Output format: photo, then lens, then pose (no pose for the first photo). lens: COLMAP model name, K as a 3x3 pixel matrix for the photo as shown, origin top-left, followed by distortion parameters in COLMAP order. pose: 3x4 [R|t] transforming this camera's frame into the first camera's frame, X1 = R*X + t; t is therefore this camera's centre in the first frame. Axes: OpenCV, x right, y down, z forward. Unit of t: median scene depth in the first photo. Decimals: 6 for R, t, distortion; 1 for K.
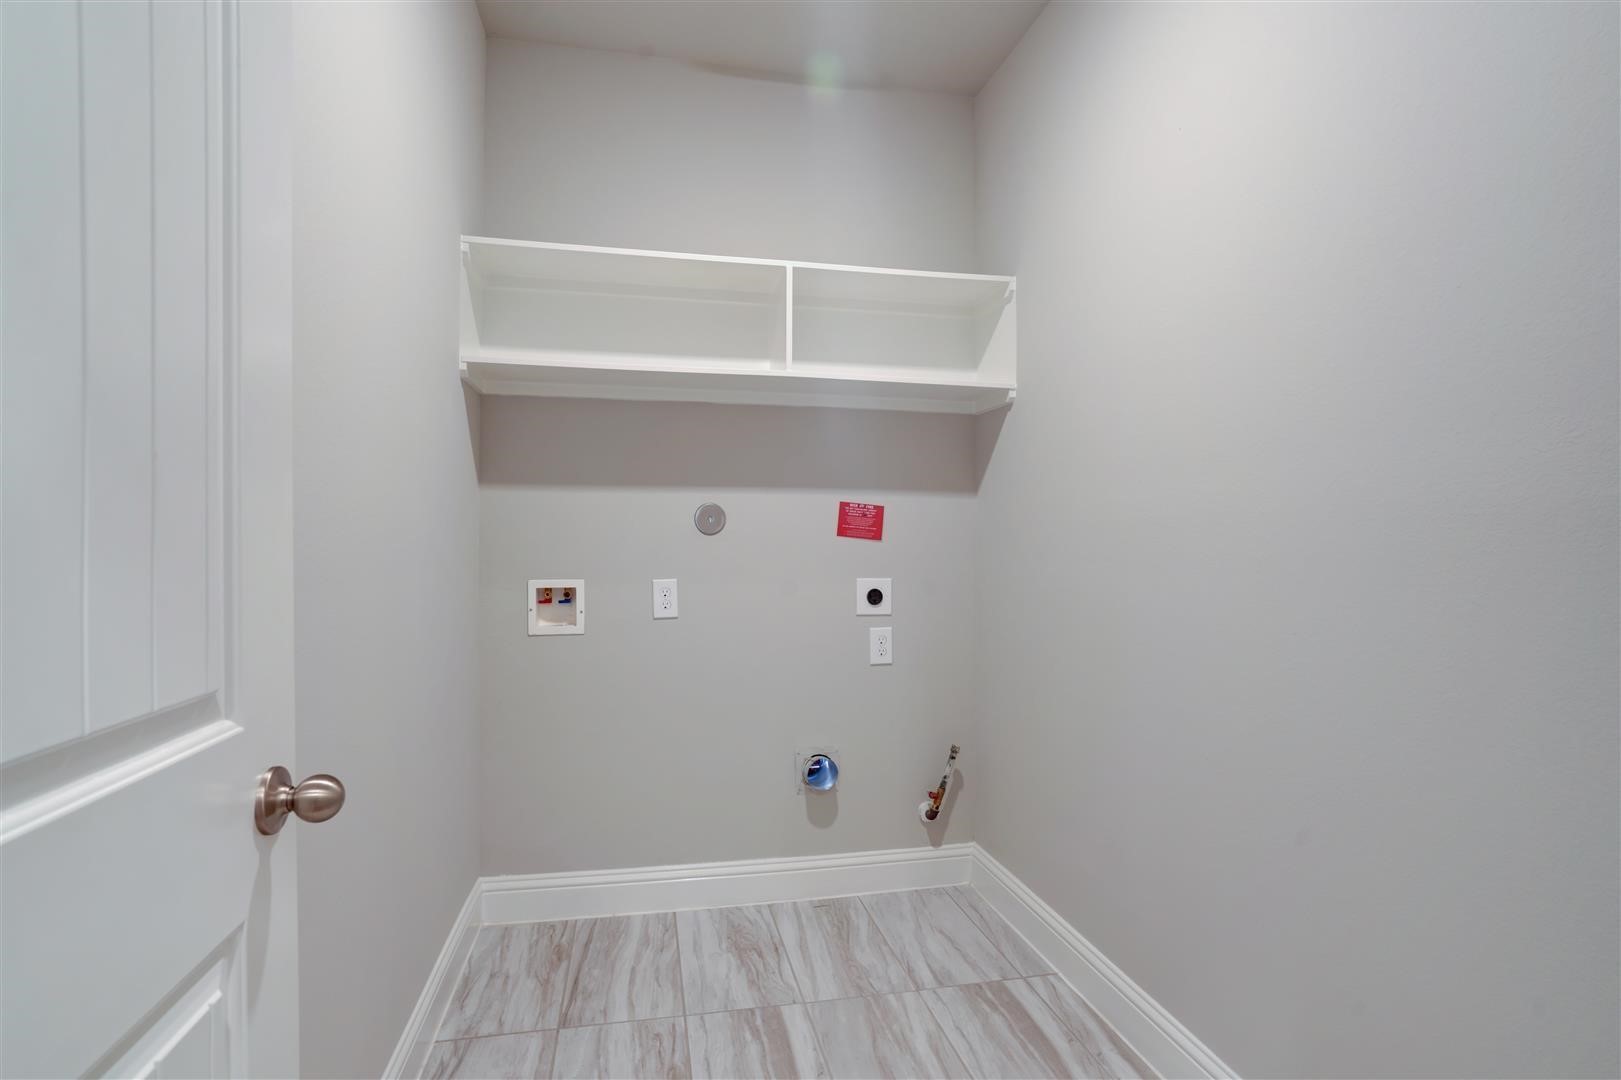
lens RADIAL K [[793.5, 0, 803.7], [0, 793.5, 542.9], [0, 0, 1]] dist [-0.024660, 0.011465]
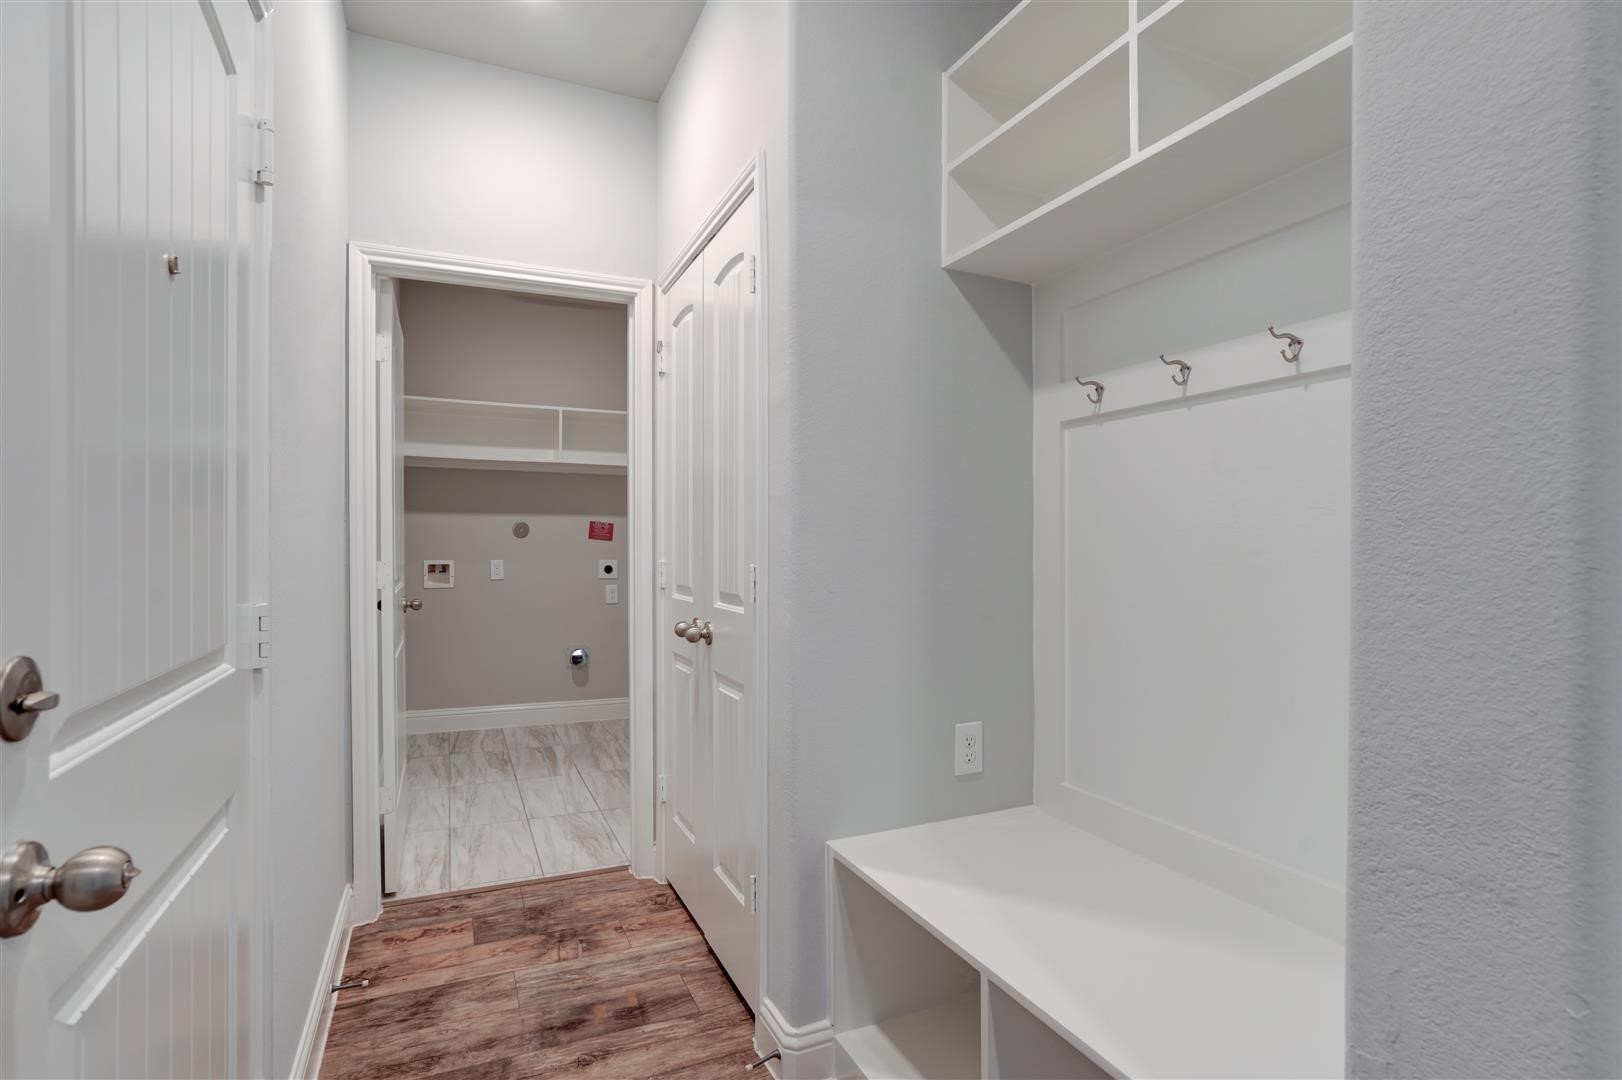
lens RADIAL K [[794.0, 0, 813.1], [0, 794.0, 548.9], [0, 0, 1]] dist [-0.024660, 0.011465]
pose [[0.974398, 0.002734, 0.224814, 0.152444], [-0.005141, 0.999936, 0.010120, -0.006034], [-0.224772, -0.011017, 0.974349, -1.117246]]
